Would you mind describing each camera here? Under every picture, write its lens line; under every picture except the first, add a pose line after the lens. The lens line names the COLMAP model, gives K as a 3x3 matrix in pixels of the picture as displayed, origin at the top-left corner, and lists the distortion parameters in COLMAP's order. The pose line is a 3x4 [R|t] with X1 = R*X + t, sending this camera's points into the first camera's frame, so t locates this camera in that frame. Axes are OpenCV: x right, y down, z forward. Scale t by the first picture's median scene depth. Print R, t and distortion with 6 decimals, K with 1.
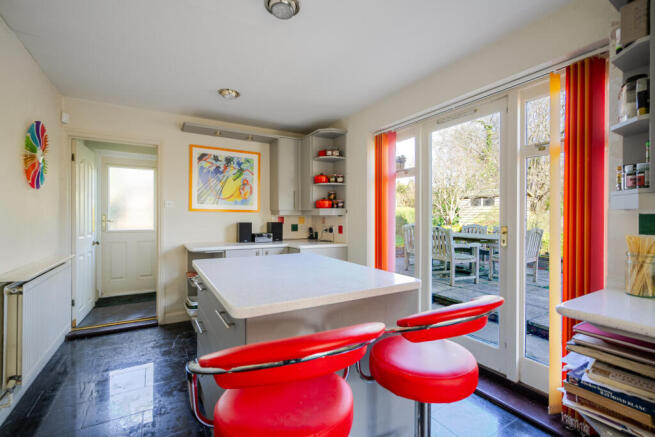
lens RADIAL K [[297.3, 0, 328.6], [0, 297.3, 219.6], [0, 0, 1]] dist [-0.002506, -0.000010]
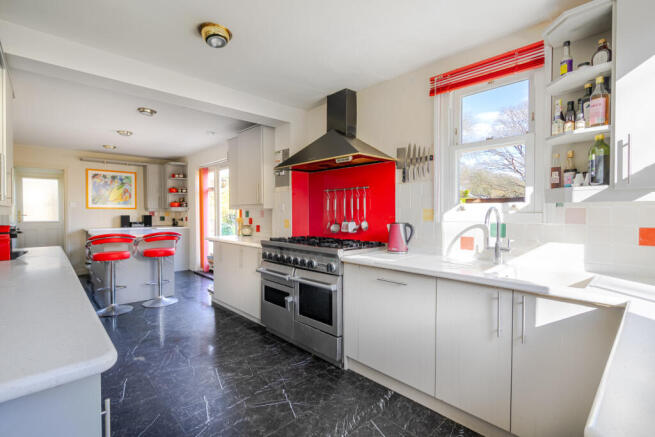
lens RADIAL K [[297.3, 0, 325.1], [0, 297.3, 217.6], [0, 0, 1]] dist [-0.002506, -0.000010]
pose [[0.973156, -0.008240, 0.229998, 0.423016], [0.004011, 0.999814, 0.018847, -0.005174], [-0.230111, -0.017418, 0.973008, -0.871567]]
